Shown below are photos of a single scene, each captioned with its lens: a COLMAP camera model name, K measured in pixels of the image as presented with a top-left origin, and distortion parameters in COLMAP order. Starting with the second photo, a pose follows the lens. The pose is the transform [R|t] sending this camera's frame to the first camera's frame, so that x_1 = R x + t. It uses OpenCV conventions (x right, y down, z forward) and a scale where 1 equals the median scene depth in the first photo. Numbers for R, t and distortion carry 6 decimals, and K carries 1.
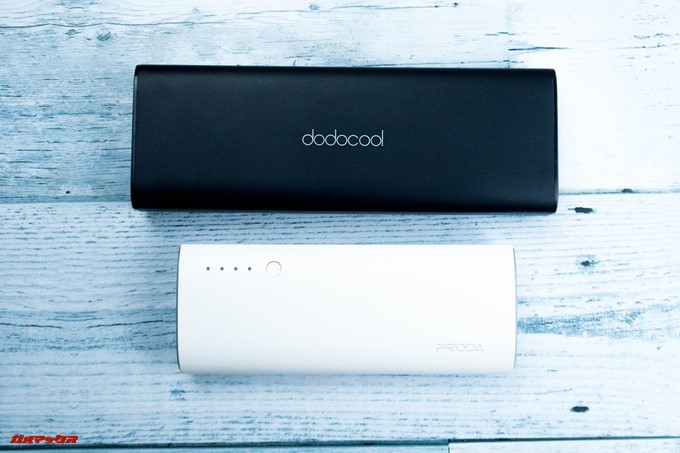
lens RADIAL K [[778.4, 0, 341.6], [0, 778.4, 224.9], [0, 0, 1]] dist [-0.008922, 0.000000]
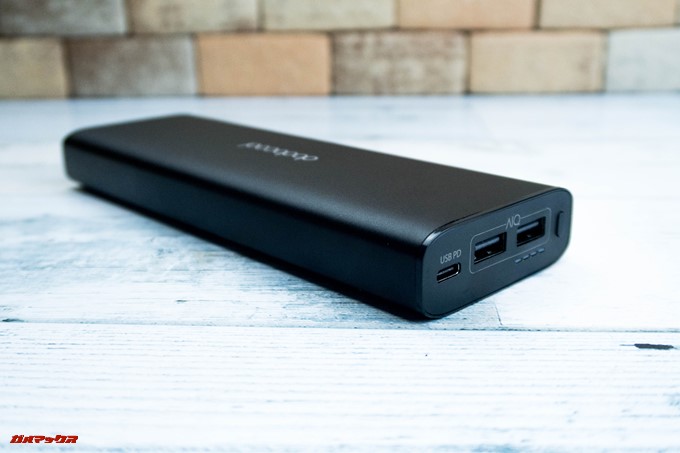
lens RADIAL K [[778.4, 0, 343.8], [0, 778.4, 225.8], [0, 0, 1]] dist [-0.008922, 0.000000]
pose [[0.996793, 0.005343, -0.079839, 0.160220], [-0.076407, 0.359880, -0.929865, 0.408798], [0.023764, 0.932983, 0.359134, 0.756703]]
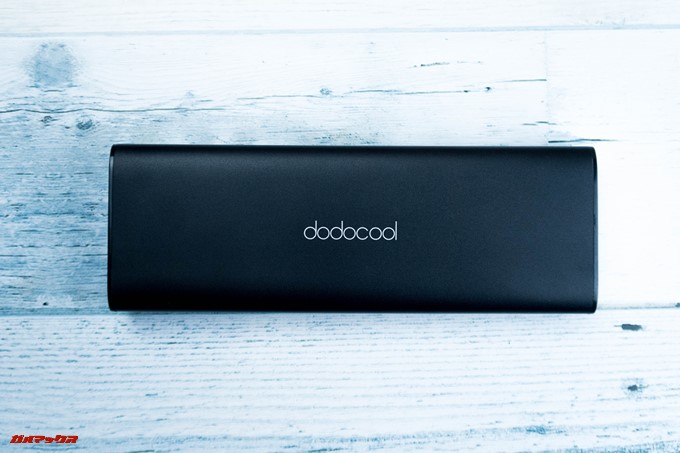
lens RADIAL K [[778.4, 0, 336.4], [0, 778.4, 231.2], [0, 0, 1]] dist [-0.008922, 0.000000]
pose [[0.999988, 0.004364, -0.002183, -0.020936], [-0.004267, 0.999091, 0.042422, -0.163180], [0.002366, -0.042412, 0.999097, 0.125584]]
